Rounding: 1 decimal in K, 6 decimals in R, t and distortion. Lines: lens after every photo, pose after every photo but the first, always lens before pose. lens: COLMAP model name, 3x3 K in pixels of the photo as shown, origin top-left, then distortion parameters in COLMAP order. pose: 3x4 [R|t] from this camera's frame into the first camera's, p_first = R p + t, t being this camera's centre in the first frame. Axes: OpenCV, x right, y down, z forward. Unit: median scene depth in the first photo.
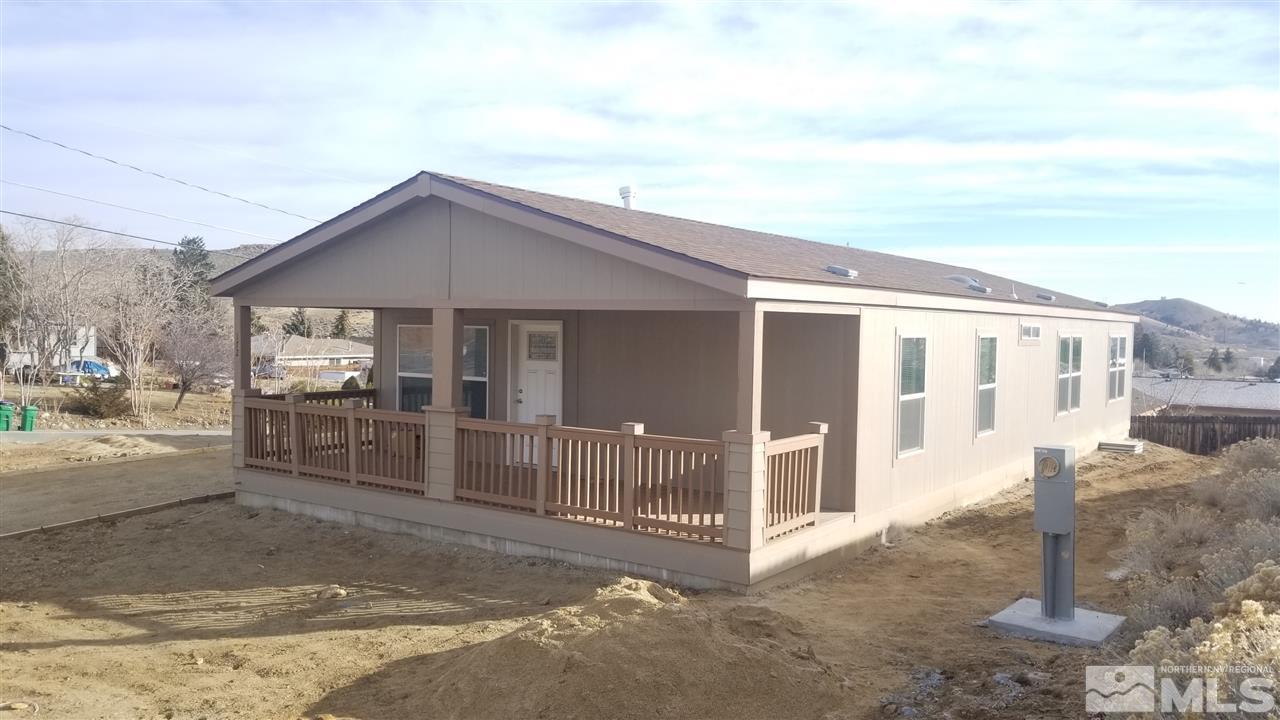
lens RADIAL K [[1034.8, 0, 640.0], [0, 1034.8, 360.0], [0, 0, 1]] dist [0.028124, -0.002629]
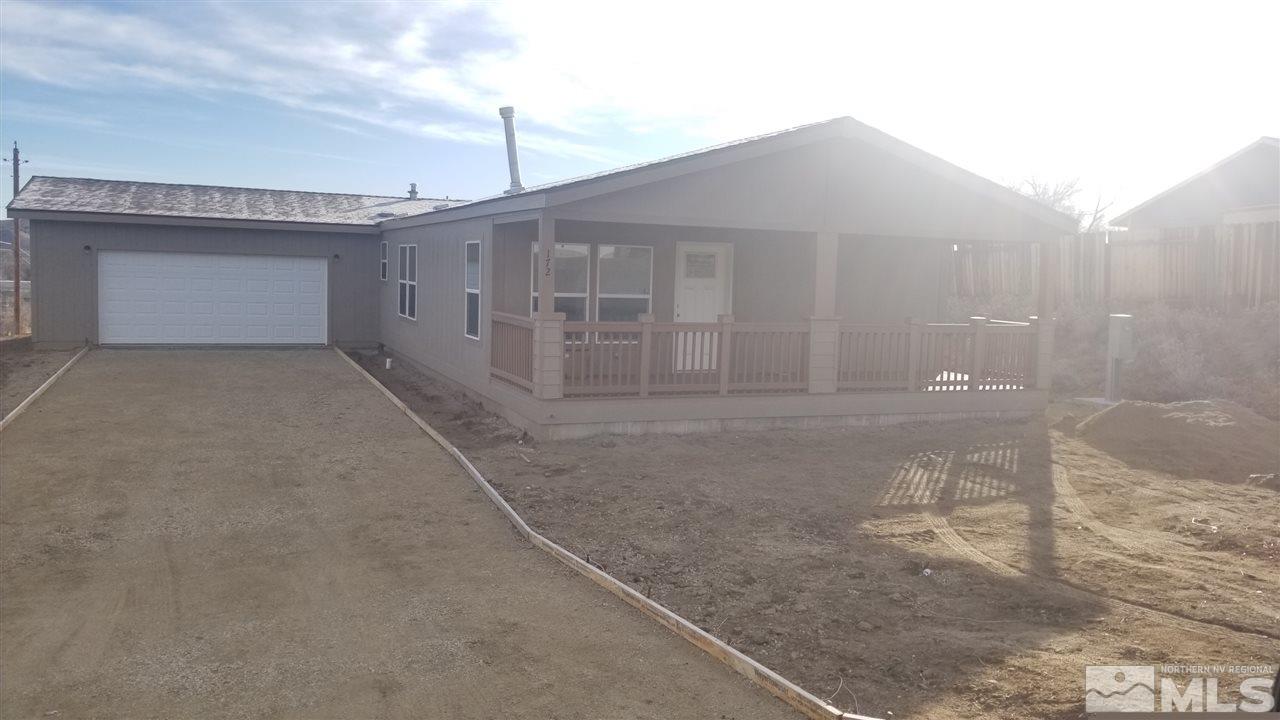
lens RADIAL K [[1034.8, 0, 640.0], [0, 1034.8, 360.0], [0, 0, 1]] dist [0.028124, -0.002629]
pose [[0.523077, -0.074828, 0.848994, -1.332745], [0.009558, 0.996591, 0.081947, -0.004224], [-0.852232, -0.034750, 0.522009, 0.559163]]
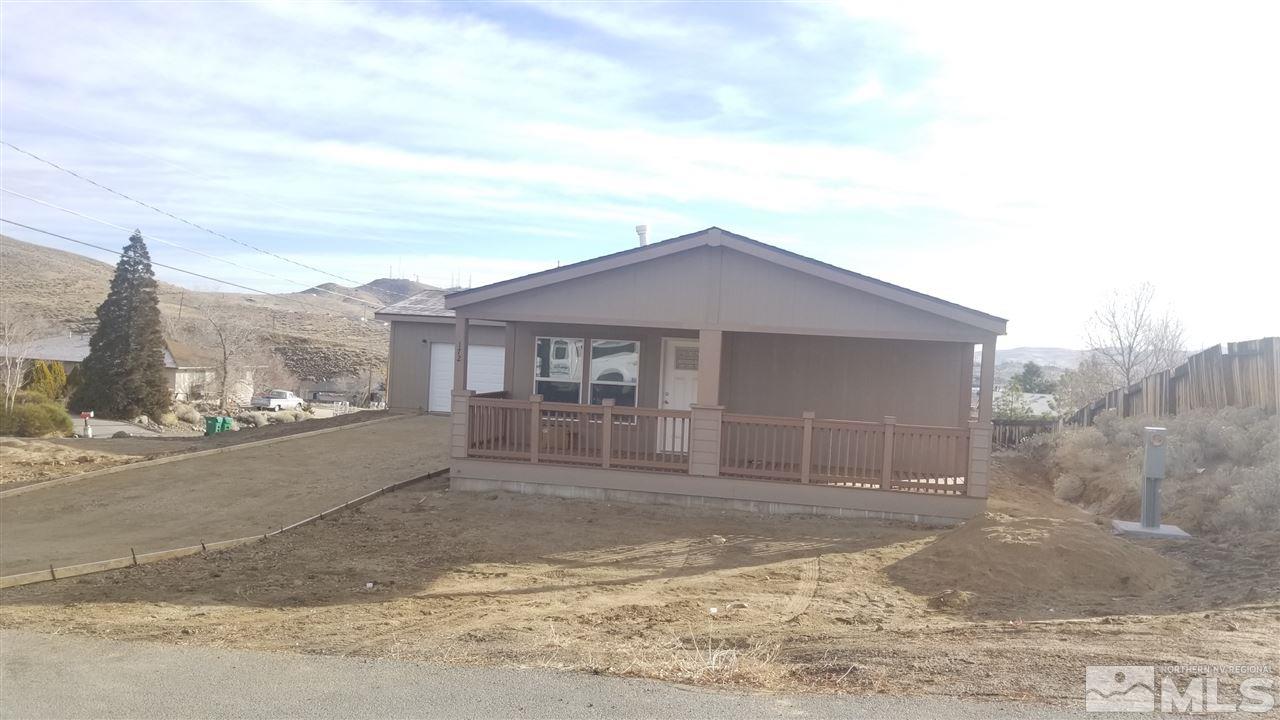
lens RADIAL K [[1034.8, 0, 640.0], [0, 1034.8, 360.0], [0, 0, 1]] dist [0.028124, -0.002629]
pose [[0.915290, 0.022551, 0.402163, -0.804766], [-0.019479, 0.999741, -0.011726, 0.005118], [-0.402323, 0.002899, 0.915493, -0.169479]]
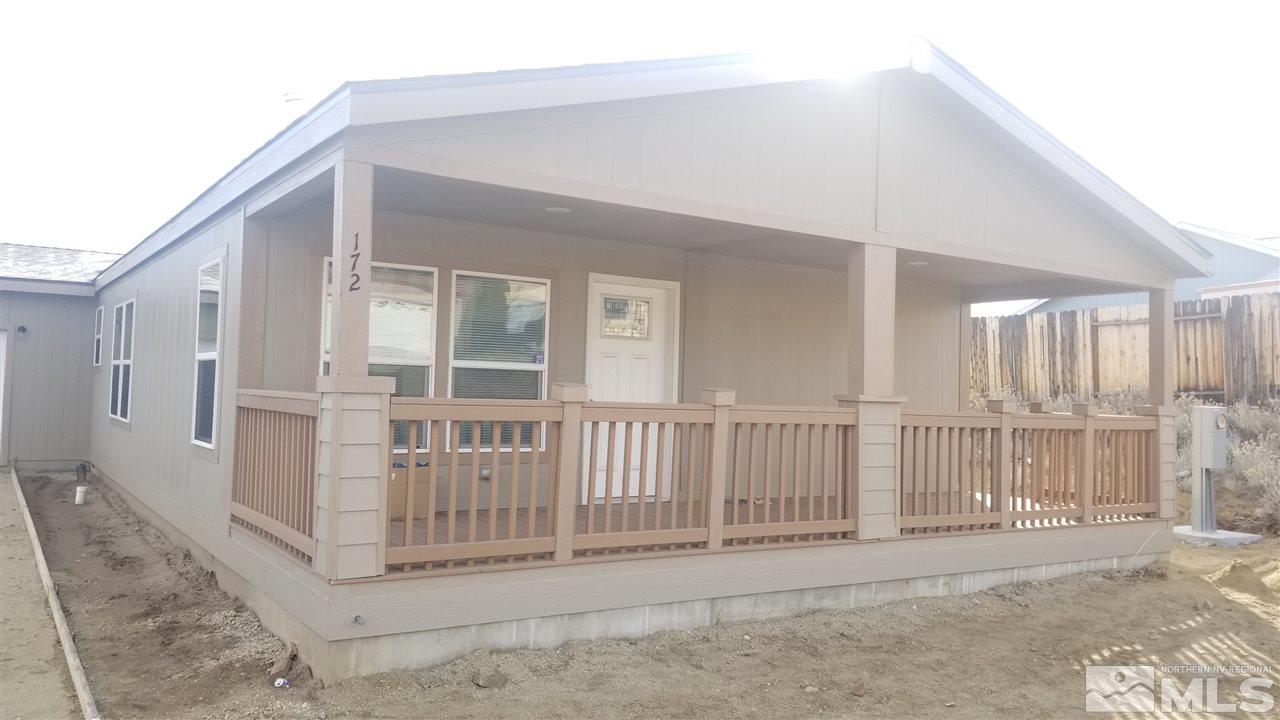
lens RADIAL K [[991.0, 0, 634.0], [0, 991.0, 353.9], [0, 0, 1]] dist [0.062577, -0.130547]
pose [[0.360520, 0.036143, 0.932051, -0.838867], [0.010364, 0.999032, -0.042749, 0.044658], [-0.932694, 0.025072, 0.359796, 0.924118]]
